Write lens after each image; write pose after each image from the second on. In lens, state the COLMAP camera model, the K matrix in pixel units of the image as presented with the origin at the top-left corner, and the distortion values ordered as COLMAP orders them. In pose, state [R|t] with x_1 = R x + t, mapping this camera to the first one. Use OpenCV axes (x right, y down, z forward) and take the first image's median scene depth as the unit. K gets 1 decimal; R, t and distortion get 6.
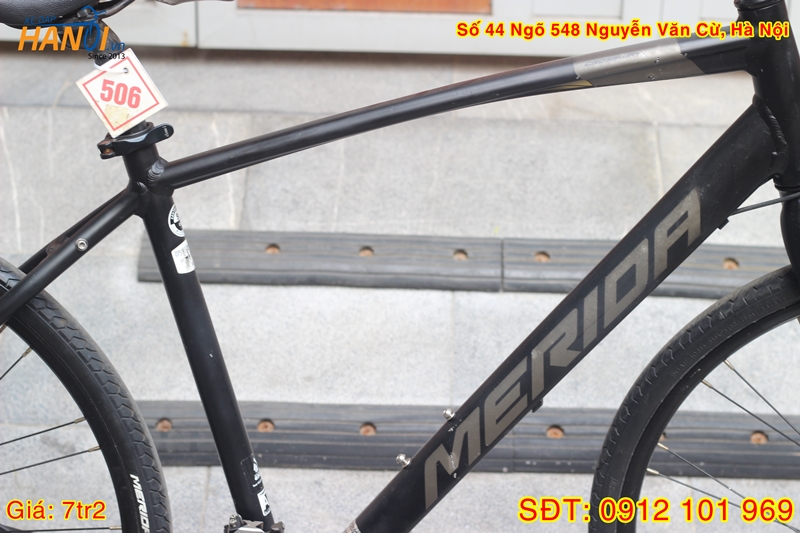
lens RADIAL K [[1966.4, 0, 401.0], [0, 1966.4, 268.0], [0, 0, 1]] dist [-0.134682, 0.000000]
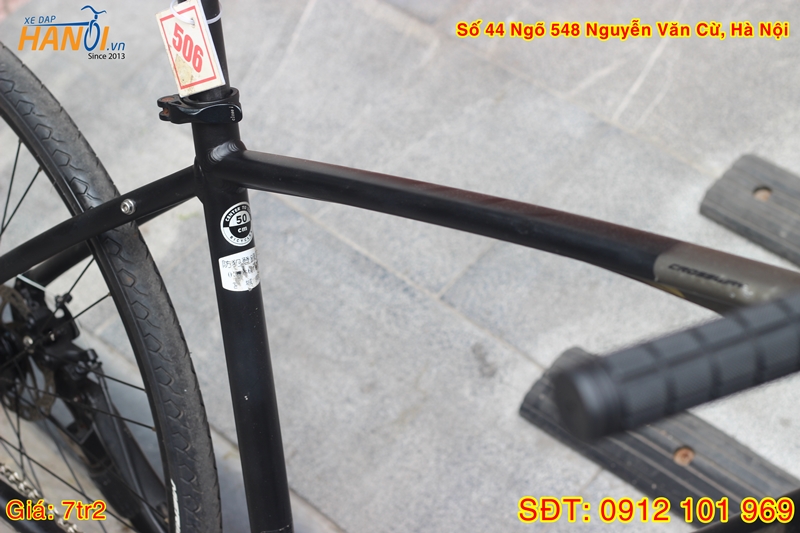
lens RADIAL K [[1966.4, 0, 399.8], [0, 1966.4, 265.4], [0, 0, 1]] dist [-0.134682, 0.000000]
pose [[0.707109, 0.413221, -0.573799, 0.378834], [-0.304431, 0.910325, 0.280410, -0.244953], [0.638215, -0.023598, 0.769496, 0.452371]]
